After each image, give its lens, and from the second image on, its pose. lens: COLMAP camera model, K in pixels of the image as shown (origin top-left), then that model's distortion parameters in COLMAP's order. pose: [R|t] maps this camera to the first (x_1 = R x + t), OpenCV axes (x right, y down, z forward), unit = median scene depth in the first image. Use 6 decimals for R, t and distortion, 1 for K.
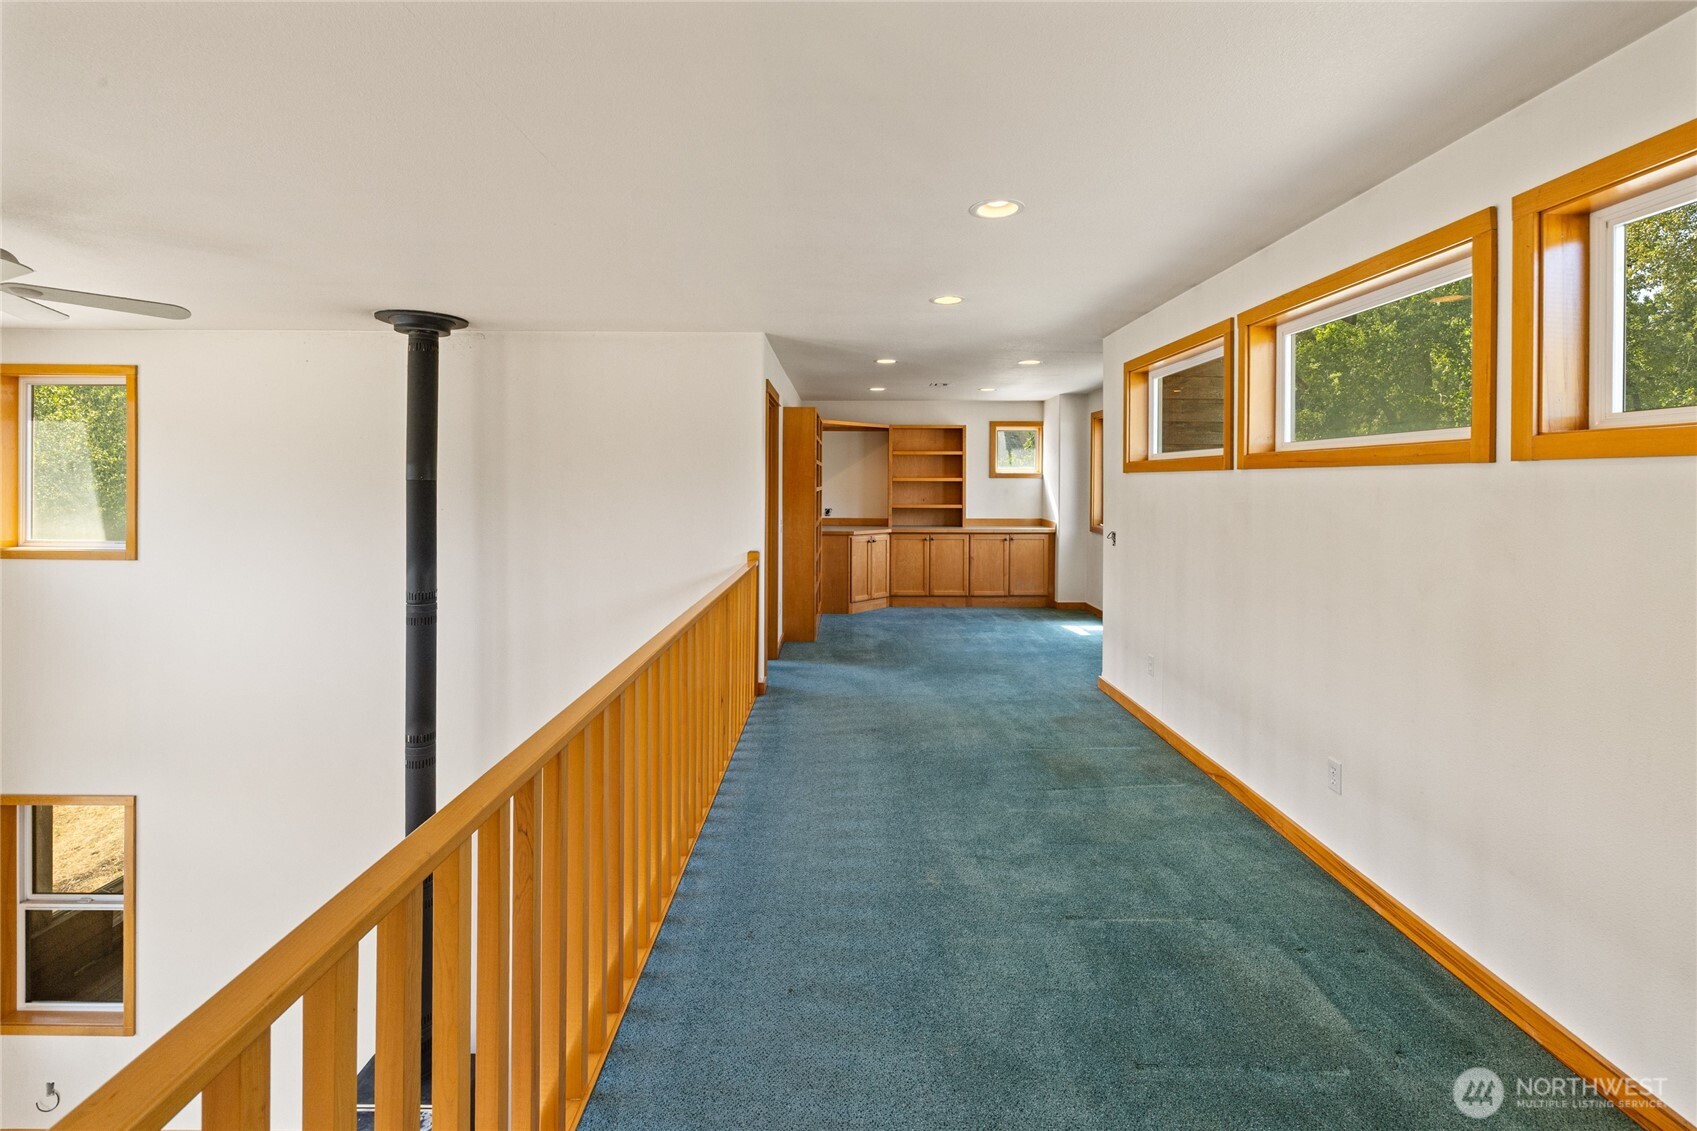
lens RADIAL K [[723.5, 0, 848.7], [0, 723.5, 535.9], [0, 0, 1]] dist [0.000893, 0.000092]
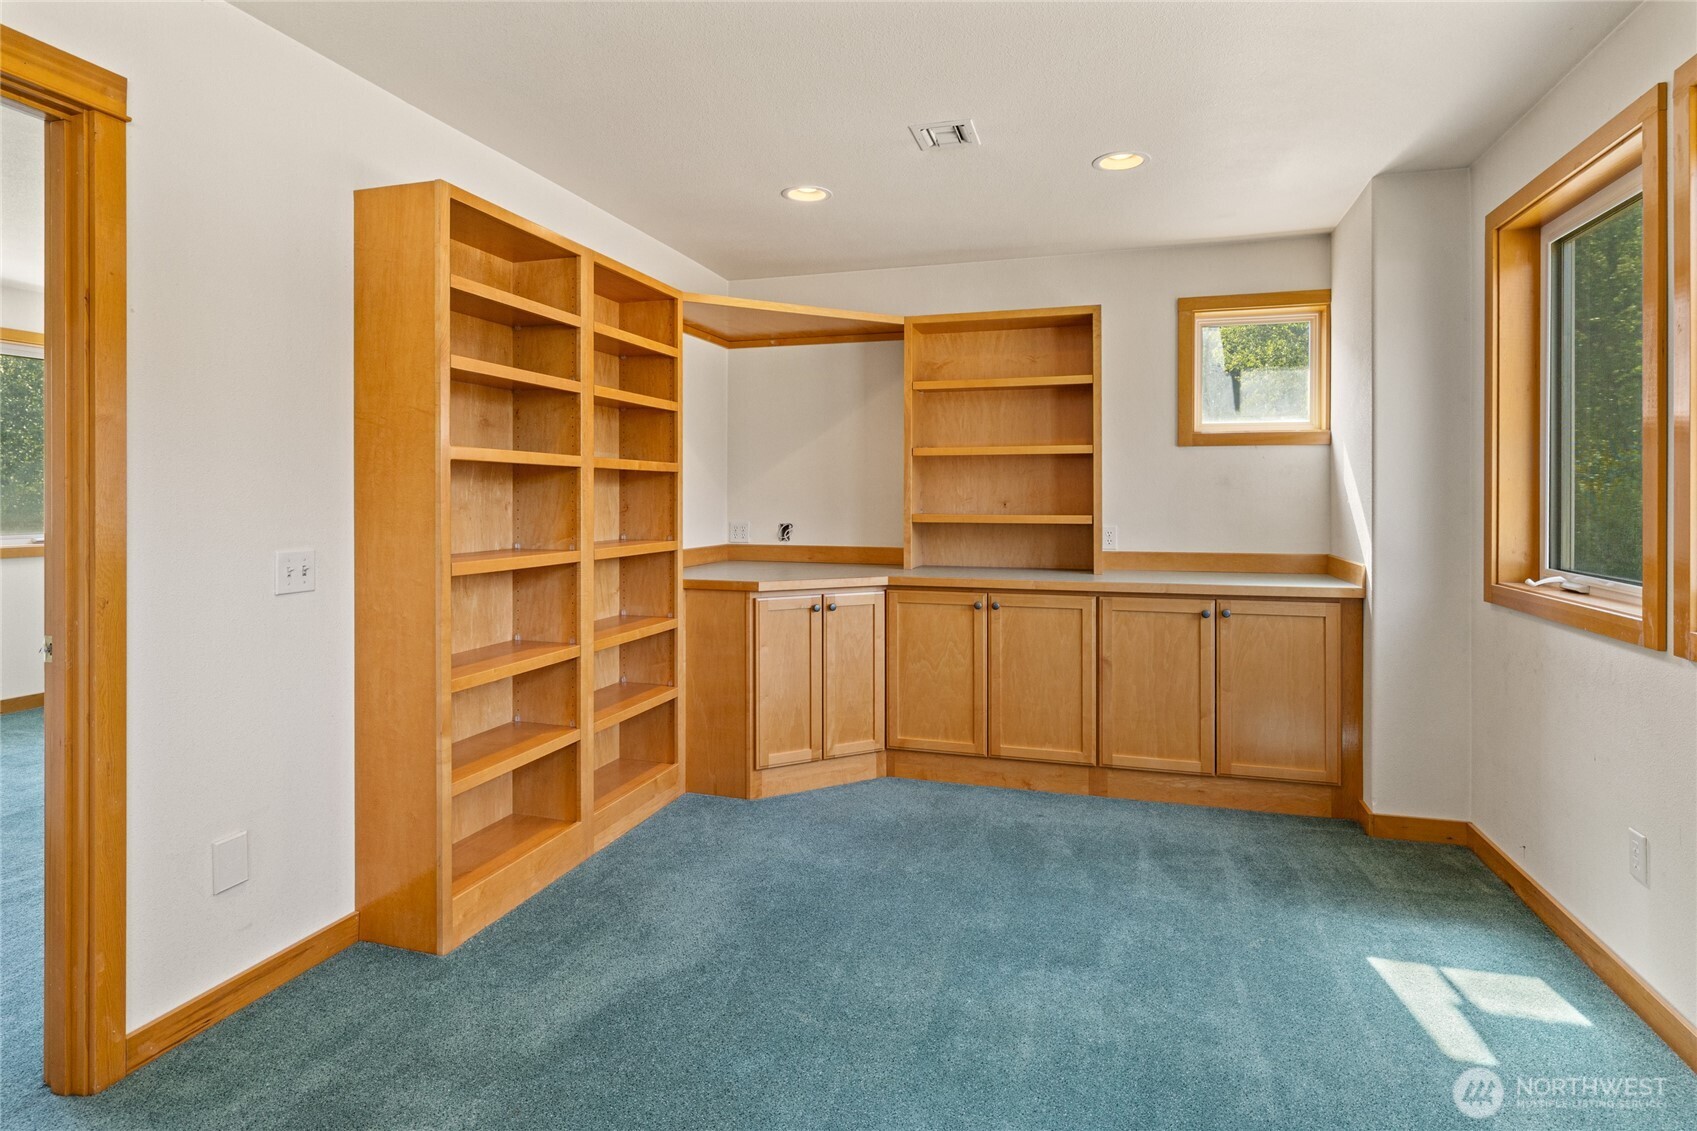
lens RADIAL K [[902.9, 0, 849.2], [0, 902.9, 518.6], [0, 0, 1]] dist [-0.004481, -0.000180]
pose [[0.959128, 0.006902, -0.282887, 0.171521], [-0.021402, 0.998608, -0.048199, -0.015856], [0.282161, 0.052284, 0.957941, 0.522169]]
